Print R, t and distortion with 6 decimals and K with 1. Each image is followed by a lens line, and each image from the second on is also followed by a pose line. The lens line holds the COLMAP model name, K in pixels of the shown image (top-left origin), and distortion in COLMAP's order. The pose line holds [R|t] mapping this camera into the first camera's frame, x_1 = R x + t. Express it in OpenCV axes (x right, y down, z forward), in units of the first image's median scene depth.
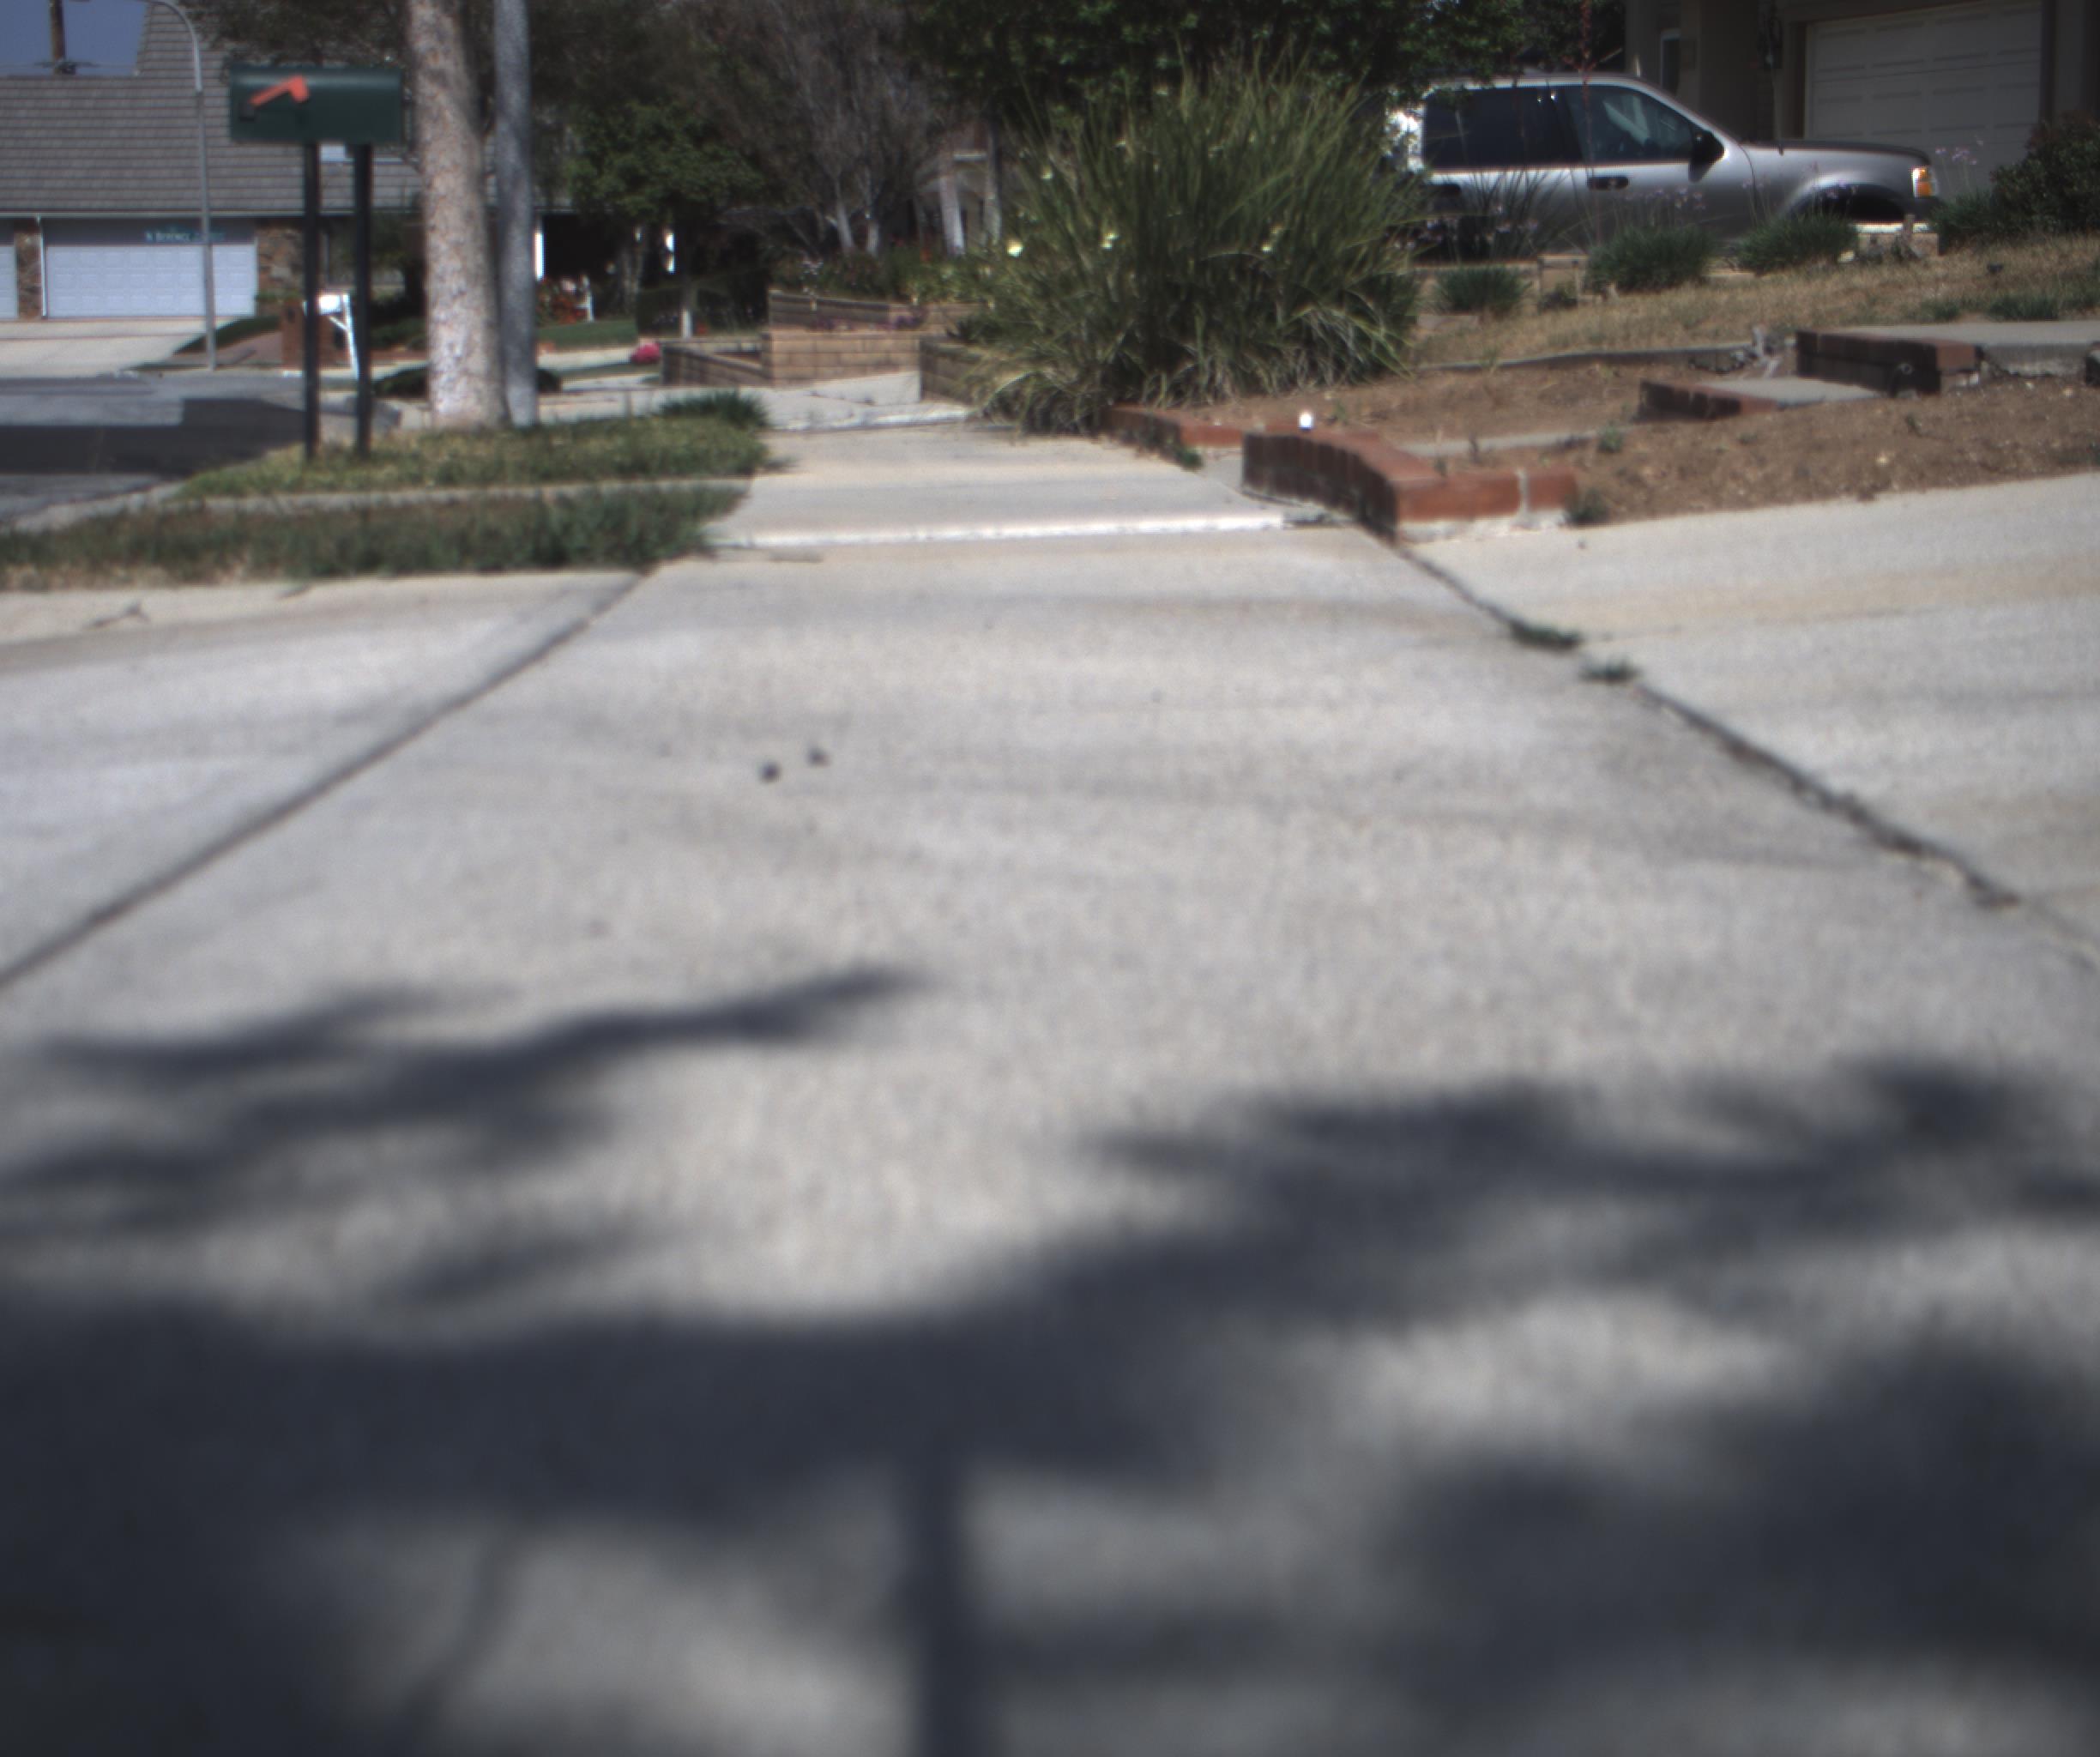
lens RADIAL K [[3930.3, 0, 1050.0], [0, 3930.3, 878.5], [0, 0, 1]] dist [-0.189653, 0.917615]
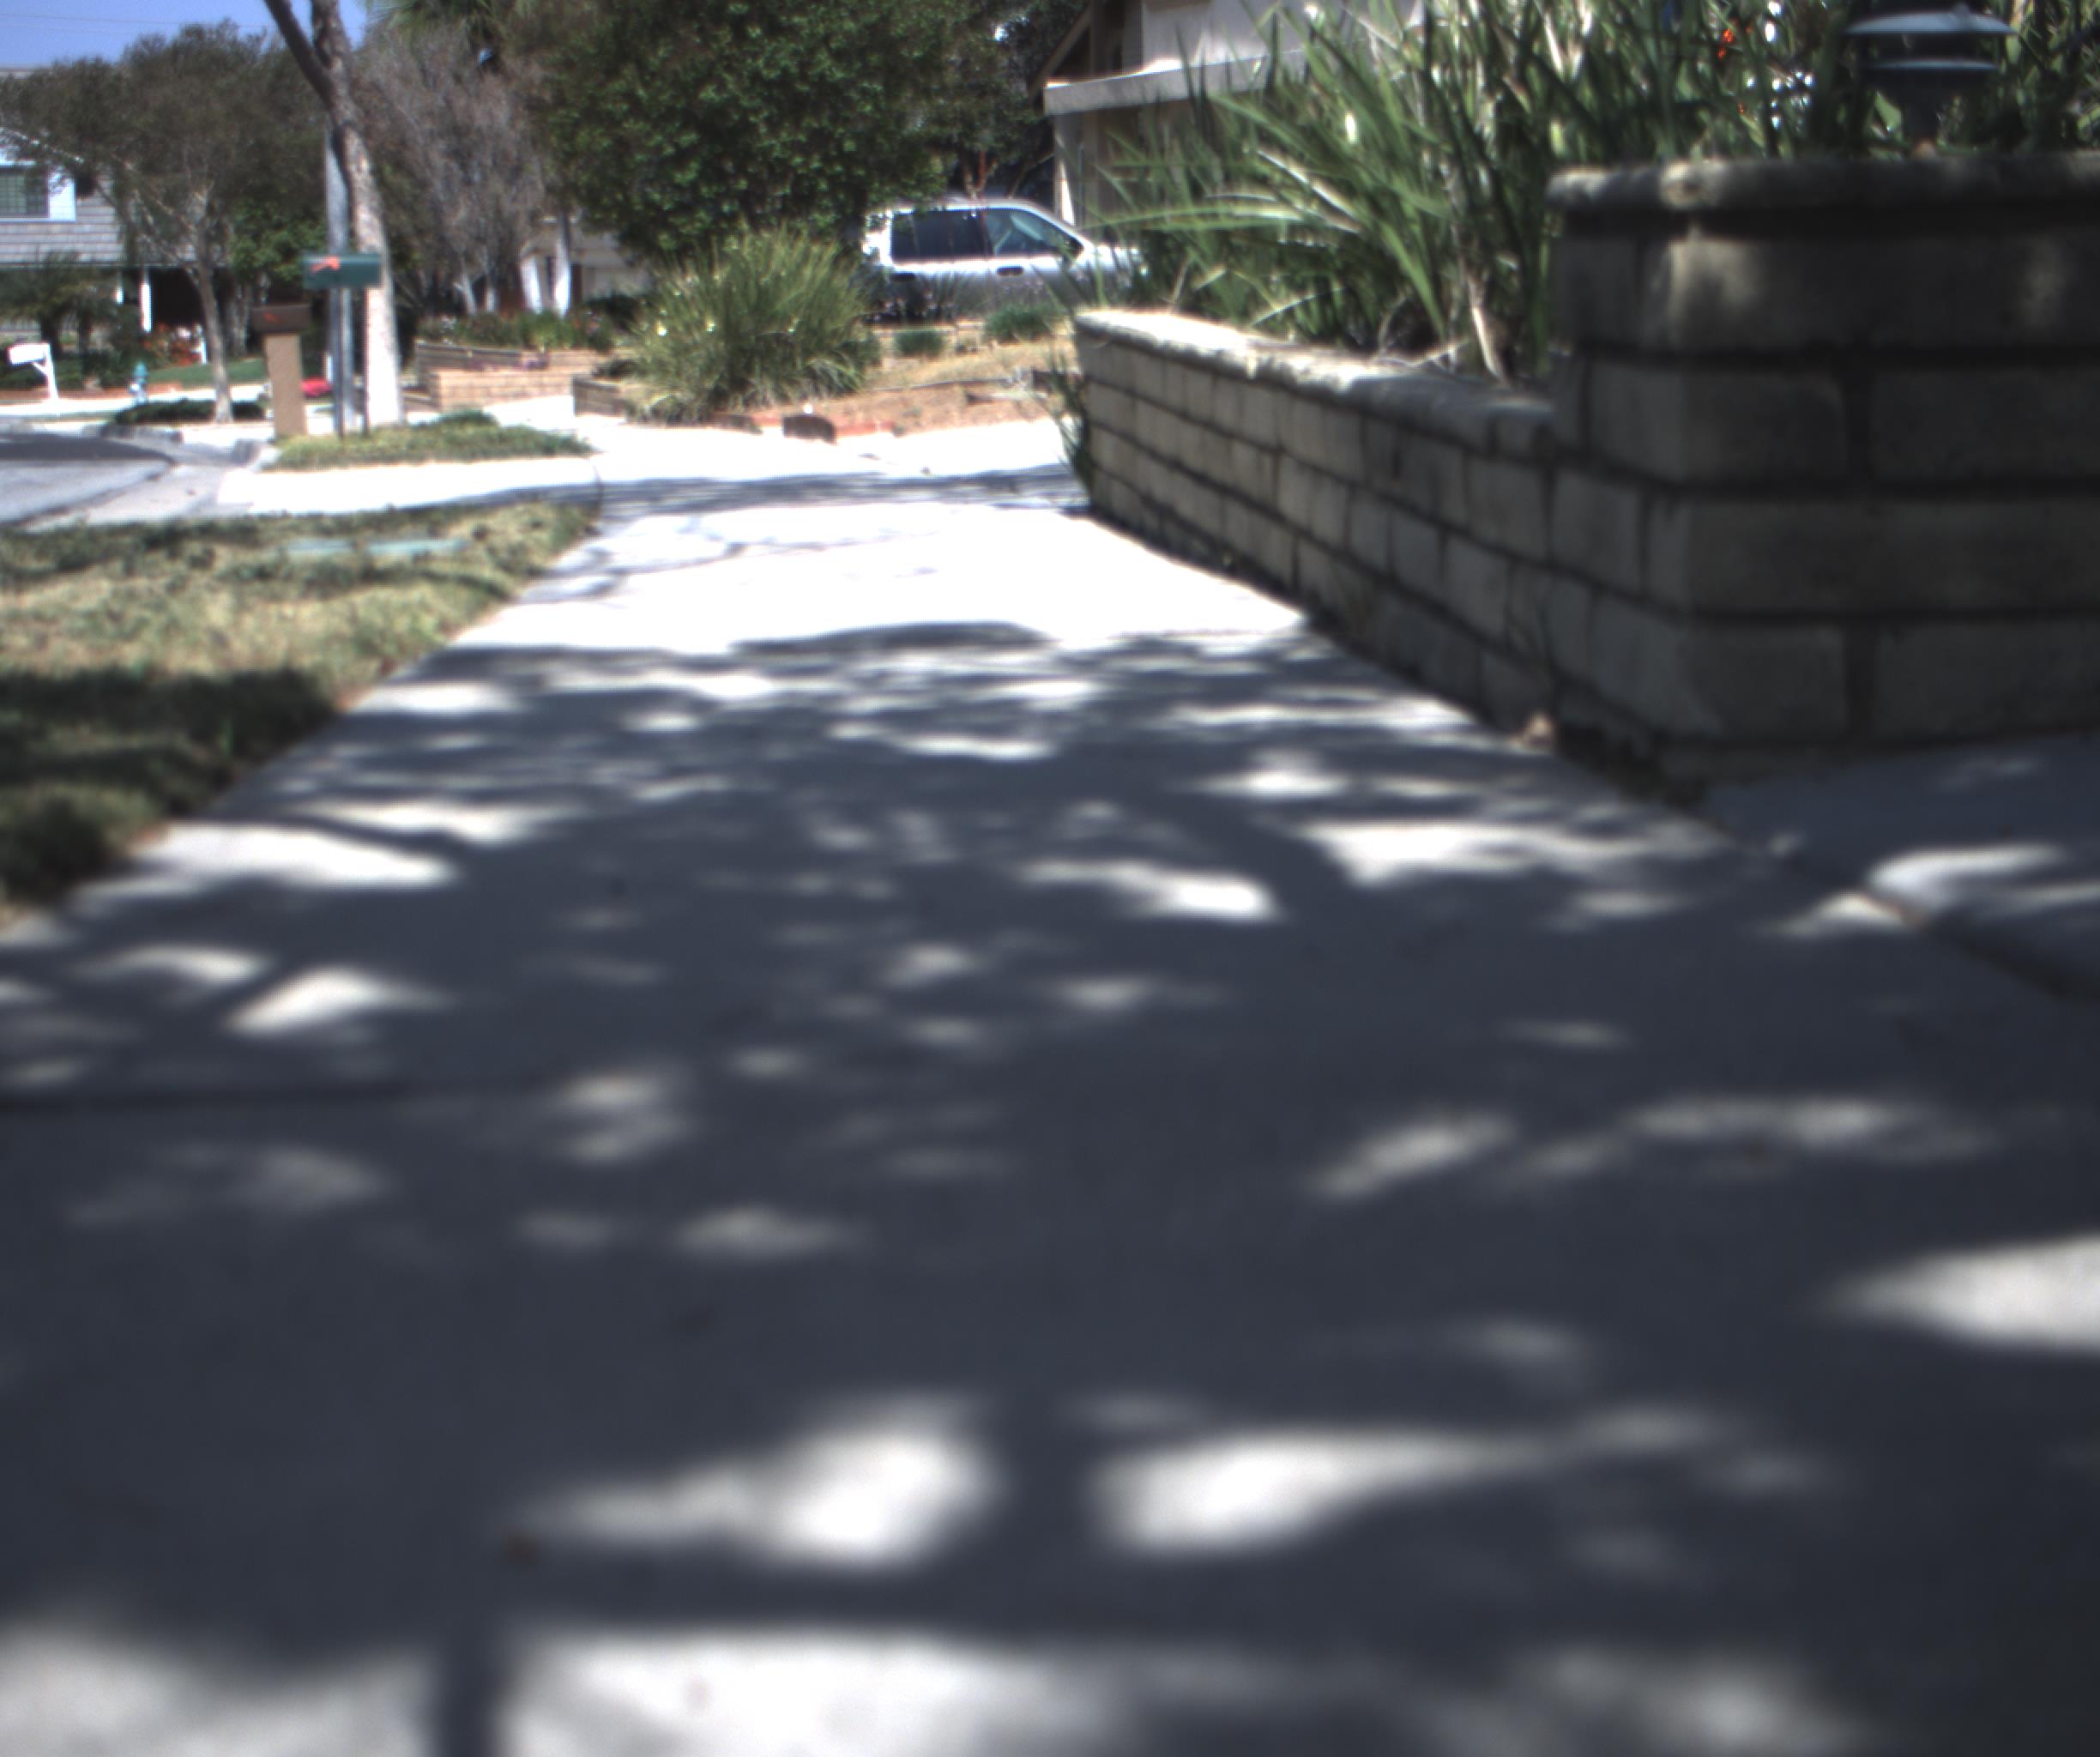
lens RADIAL K [[3930.3, 0, 1050.0], [0, 3930.3, 878.5], [0, 0, 1]] dist [-0.189653, 0.917615]
pose [[0.992824, -0.025098, 0.116918, -0.029705], [0.026000, 0.999643, -0.006197, 0.074065], [-0.116721, 0.009193, 0.993122, -0.549508]]
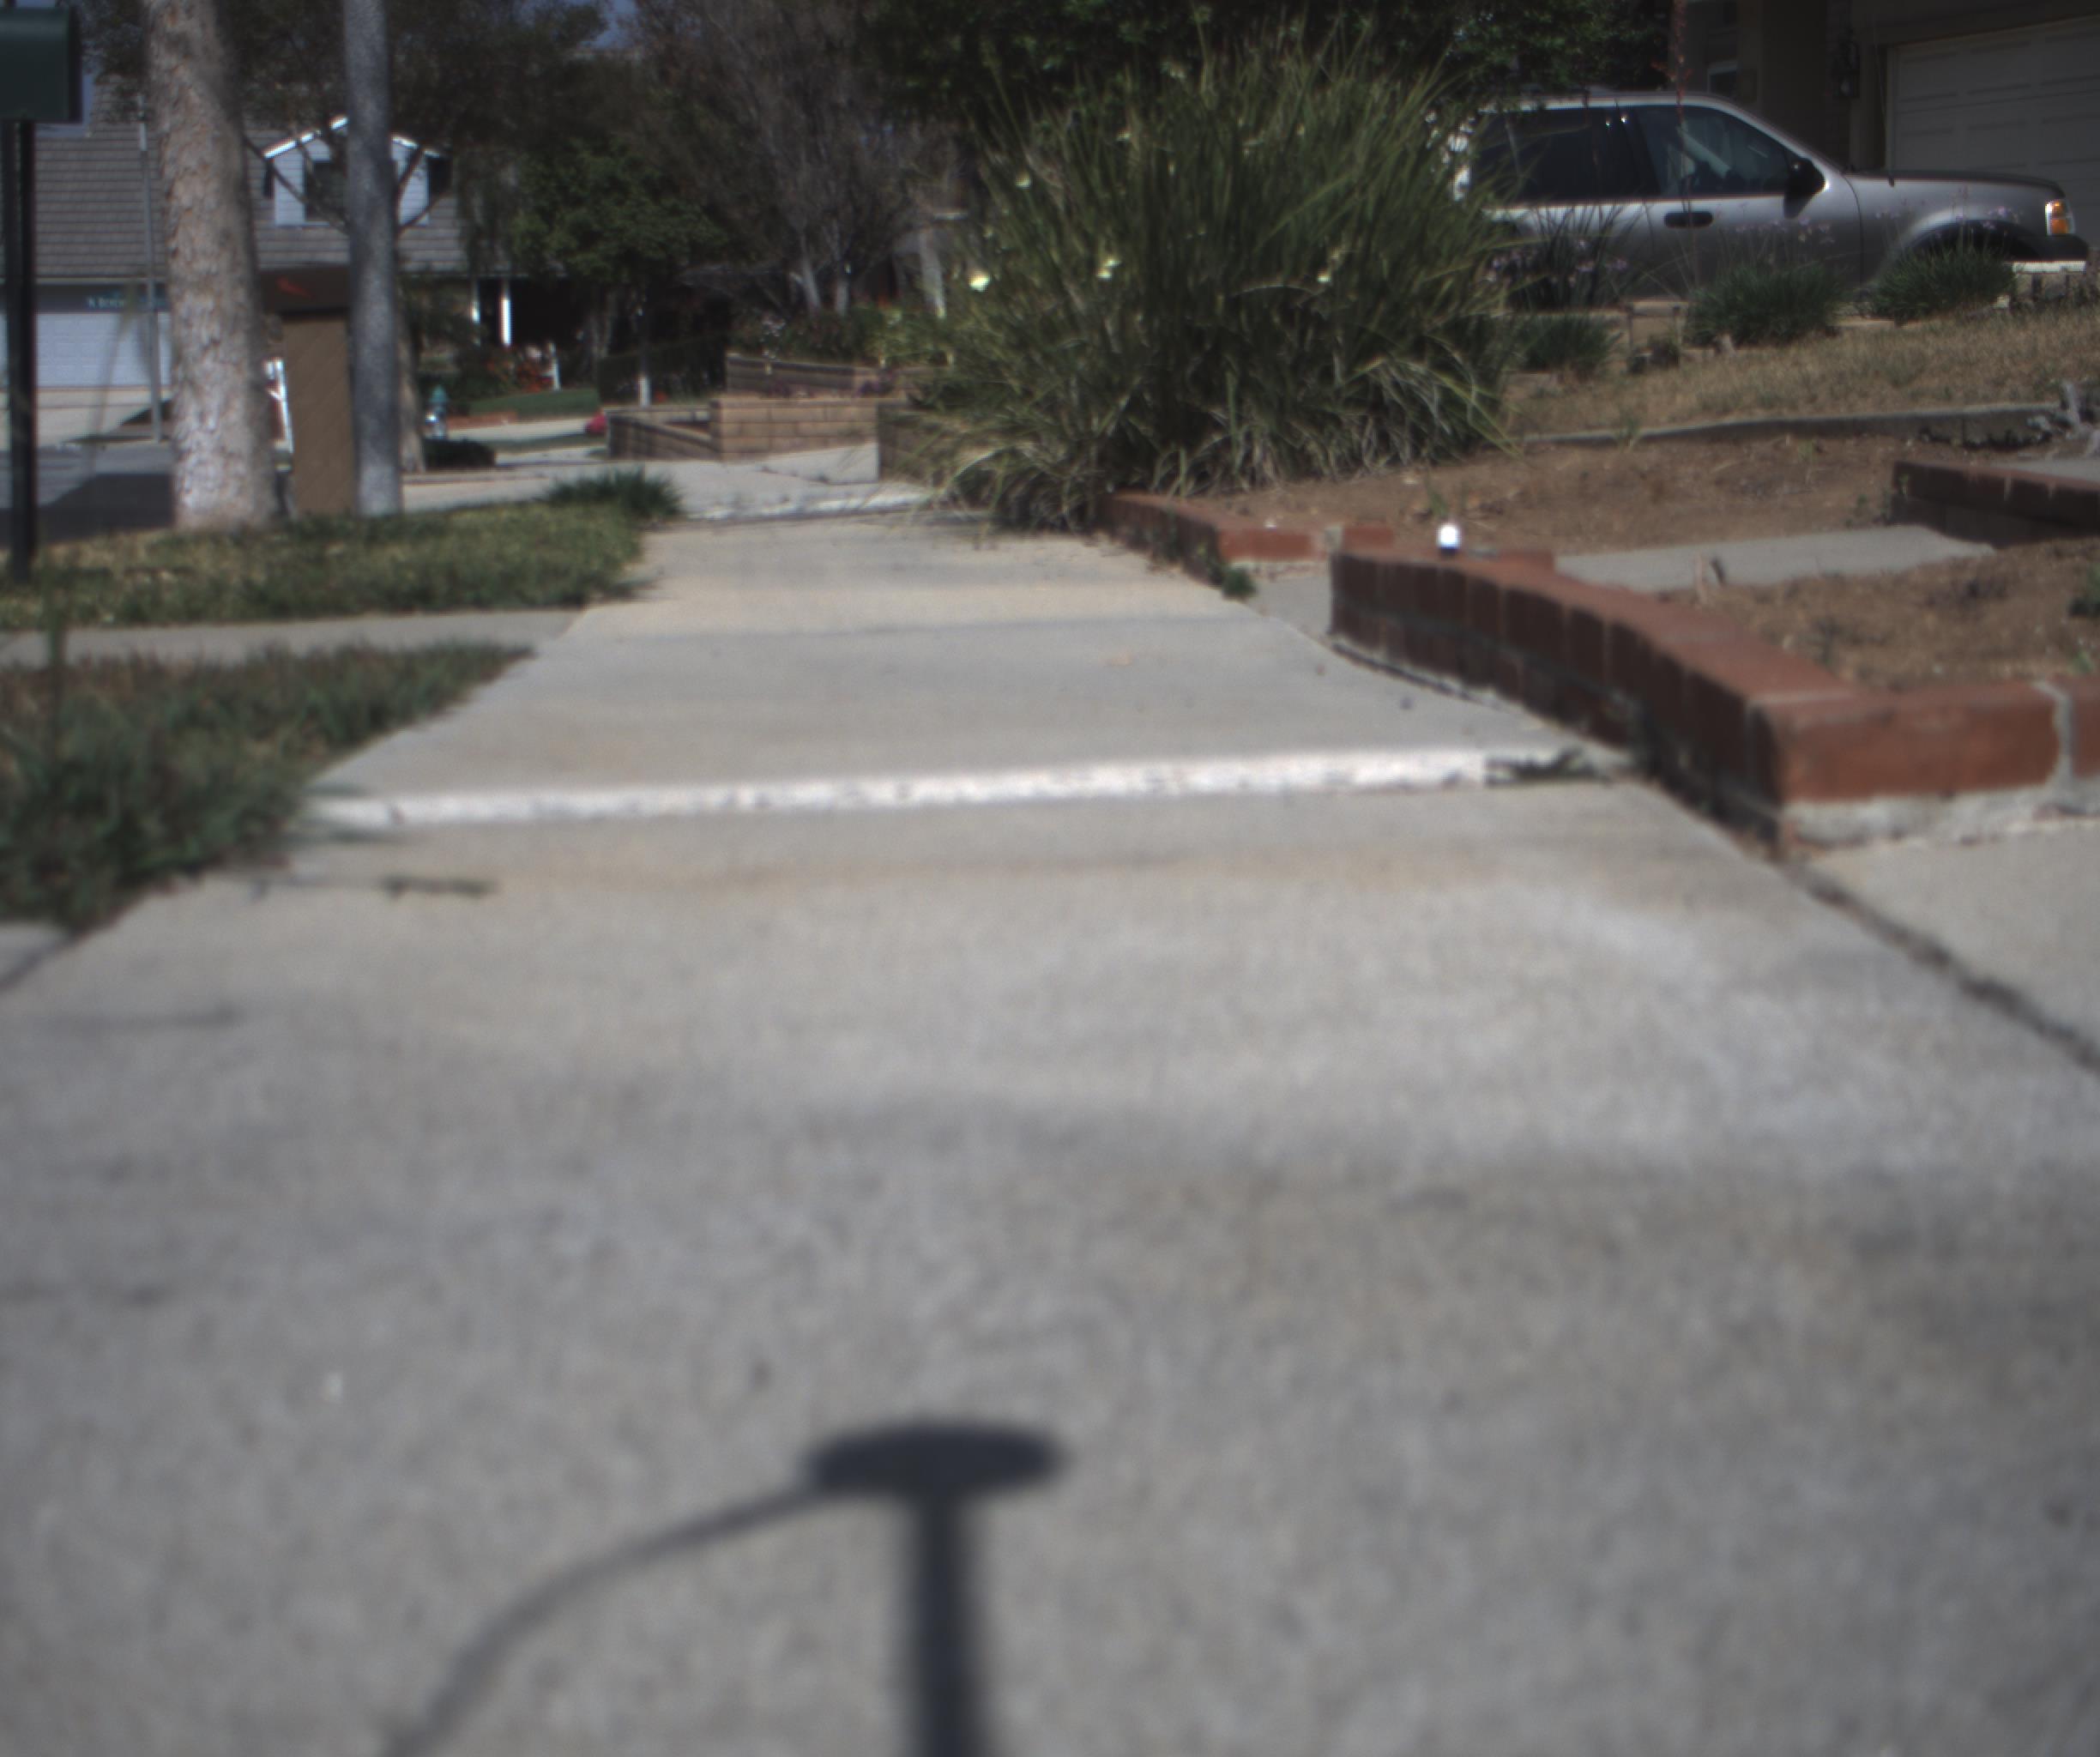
lens RADIAL K [[3930.3, 0, 1050.0], [0, 3930.3, 878.5], [0, 0, 1]] dist [-0.189653, 0.917615]
pose [[0.999990, -0.003661, 0.002480, 0.001130], [0.003703, 0.999845, -0.017198, -0.020695], [-0.002416, 0.017207, 0.999849, 0.153310]]
